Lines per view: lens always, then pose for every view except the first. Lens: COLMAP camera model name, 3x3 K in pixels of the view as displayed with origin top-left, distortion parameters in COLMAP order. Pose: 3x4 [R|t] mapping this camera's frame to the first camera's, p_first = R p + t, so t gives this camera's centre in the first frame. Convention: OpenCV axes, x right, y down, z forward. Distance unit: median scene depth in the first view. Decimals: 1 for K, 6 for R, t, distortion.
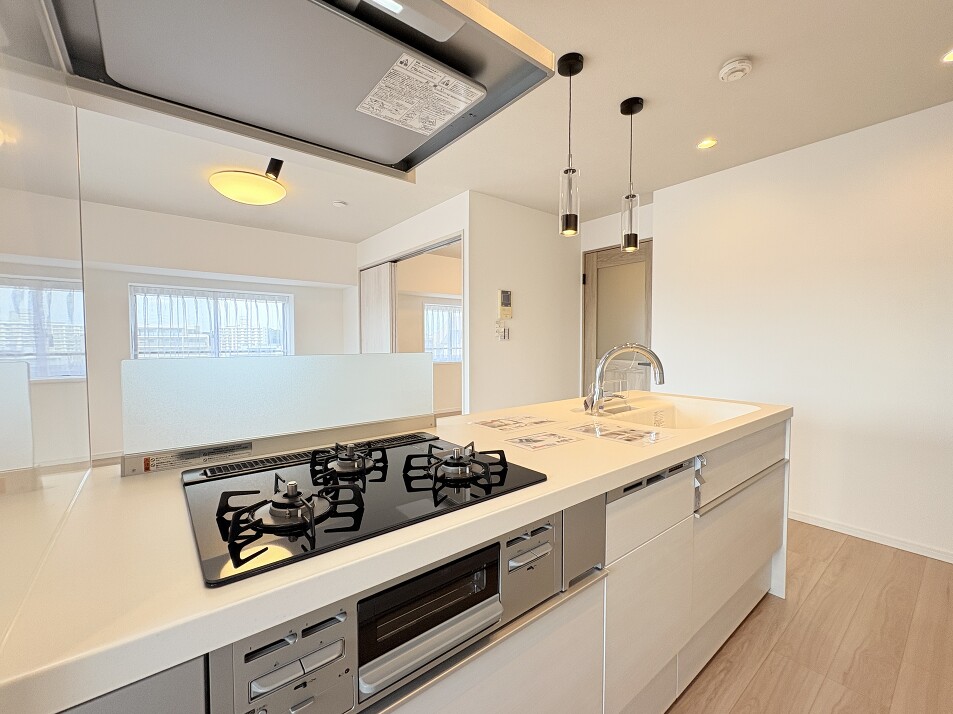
lens RADIAL K [[399.5, 0, 474.8], [0, 399.5, 356.9], [0, 0, 1]] dist [-0.001688, 0.000009]
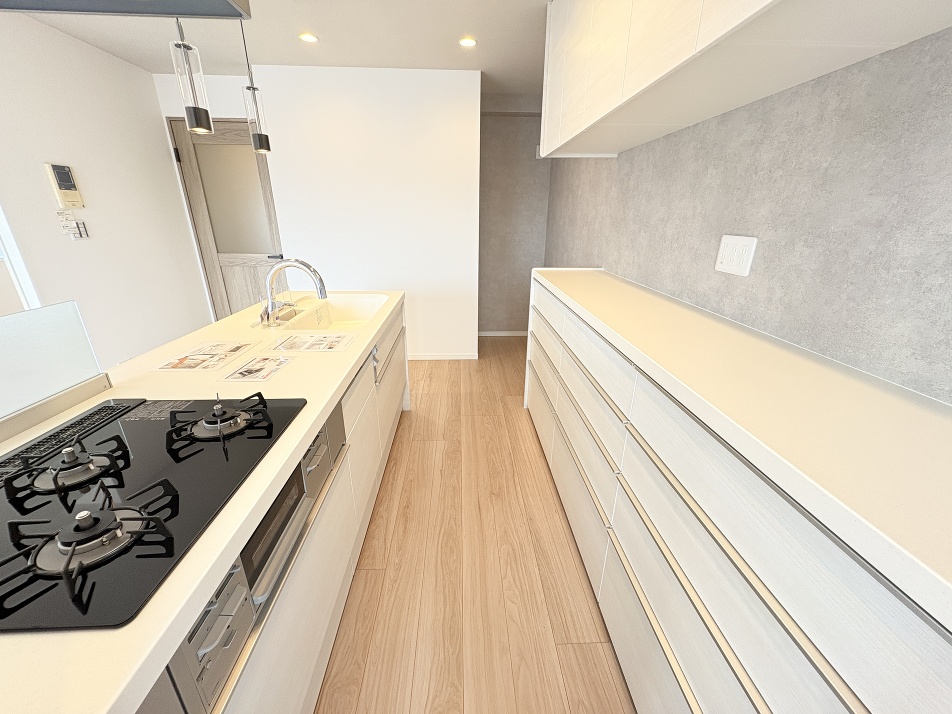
lens RADIAL K [[376.3, 0, 473.4], [0, 376.3, 356.2], [0, 0, 1]] dist [-0.001648, -0.000305]
pose [[0.593967, -0.275233, 0.755944, -0.171091], [0.024114, 0.945325, 0.325238, -0.096027], [-0.804128, -0.174951, 0.568128, -0.040674]]
